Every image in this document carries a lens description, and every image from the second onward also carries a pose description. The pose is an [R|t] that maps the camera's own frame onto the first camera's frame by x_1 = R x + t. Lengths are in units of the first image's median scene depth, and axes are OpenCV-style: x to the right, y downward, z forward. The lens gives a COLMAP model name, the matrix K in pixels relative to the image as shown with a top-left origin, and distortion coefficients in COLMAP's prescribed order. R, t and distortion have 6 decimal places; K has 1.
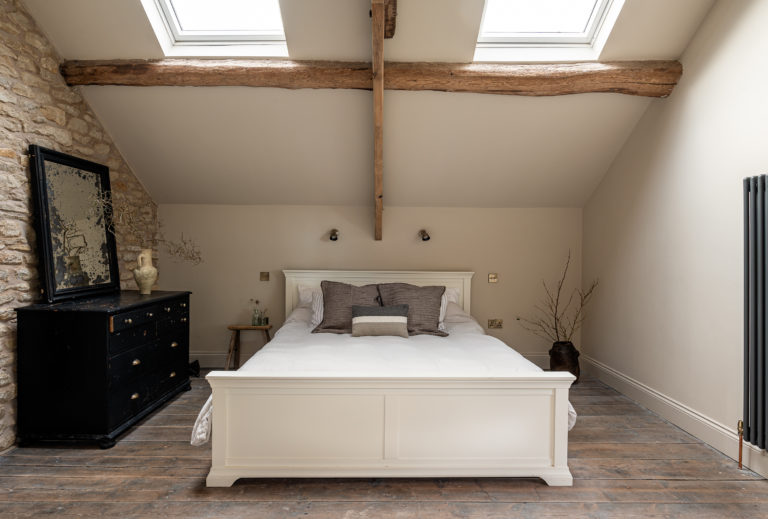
lens RADIAL K [[435.8, 0, 375.9], [0, 435.8, 256.4], [0, 0, 1]] dist [0.000303, 0.000004]
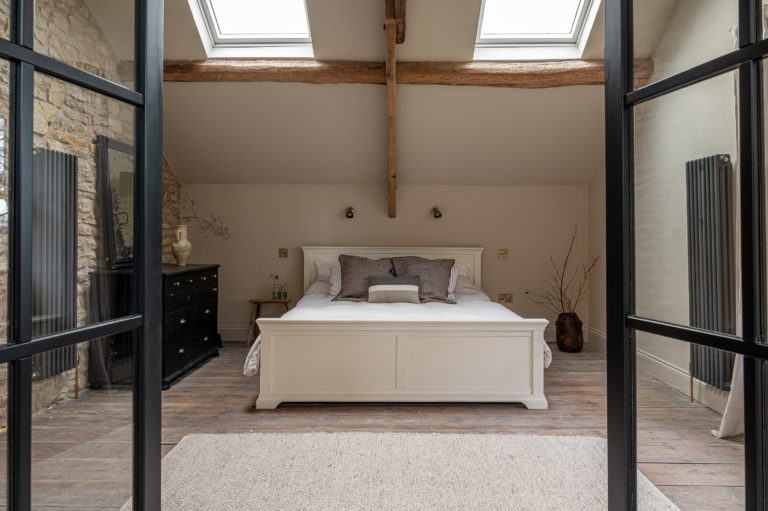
lens RADIAL K [[529.6, 0, 384.7], [0, 529.6, 240.4], [0, 0, 1]] dist [-0.000308, 0.000164]
pose [[0.999927, -0.003529, -0.011595, 0.003012], [0.003439, 0.999964, -0.007751, 0.040726], [0.011622, 0.007710, 0.999903, -0.404379]]
